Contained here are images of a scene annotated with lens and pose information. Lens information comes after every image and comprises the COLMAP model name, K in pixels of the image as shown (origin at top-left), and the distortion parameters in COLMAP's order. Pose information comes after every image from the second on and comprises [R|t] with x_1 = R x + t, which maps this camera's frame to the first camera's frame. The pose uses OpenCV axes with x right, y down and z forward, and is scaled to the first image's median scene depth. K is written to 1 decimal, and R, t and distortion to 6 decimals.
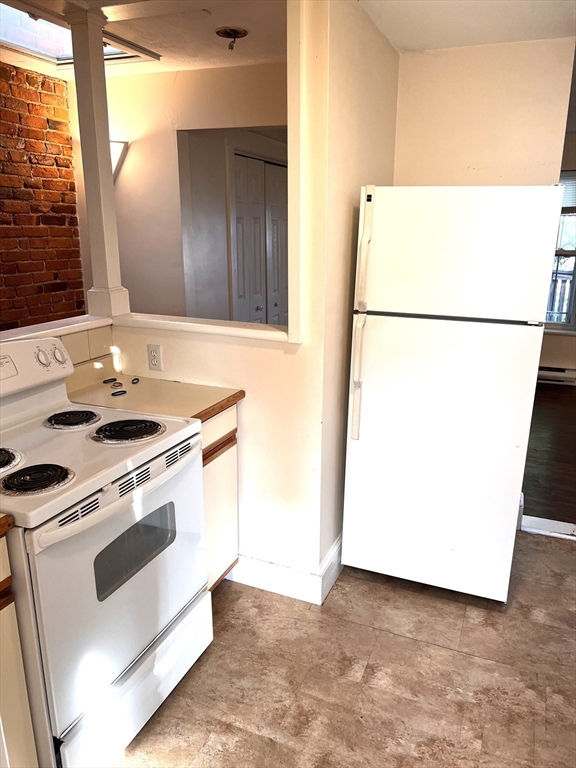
lens RADIAL K [[583.3, 0, 288.0], [0, 583.3, 384.0], [0, 0, 1]] dist [0.001652, -0.003479]
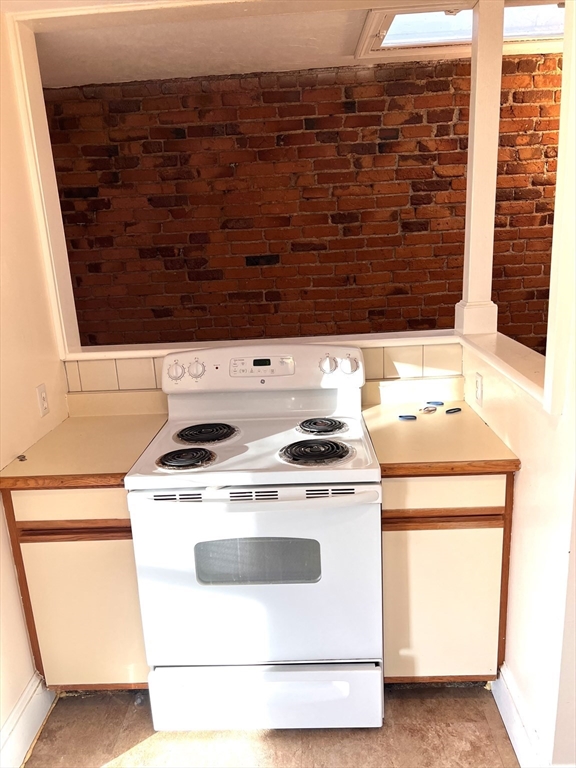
lens RADIAL K [[580.8, 0, 288.0], [0, 580.8, 384.0], [0, 0, 1]] dist [0.002314, -0.004749]
pose [[0.361423, 0.211822, -0.908023, 0.326185], [-0.195090, 0.969477, 0.148506, -0.095173], [0.911764, 0.123472, 0.391715, 0.332324]]
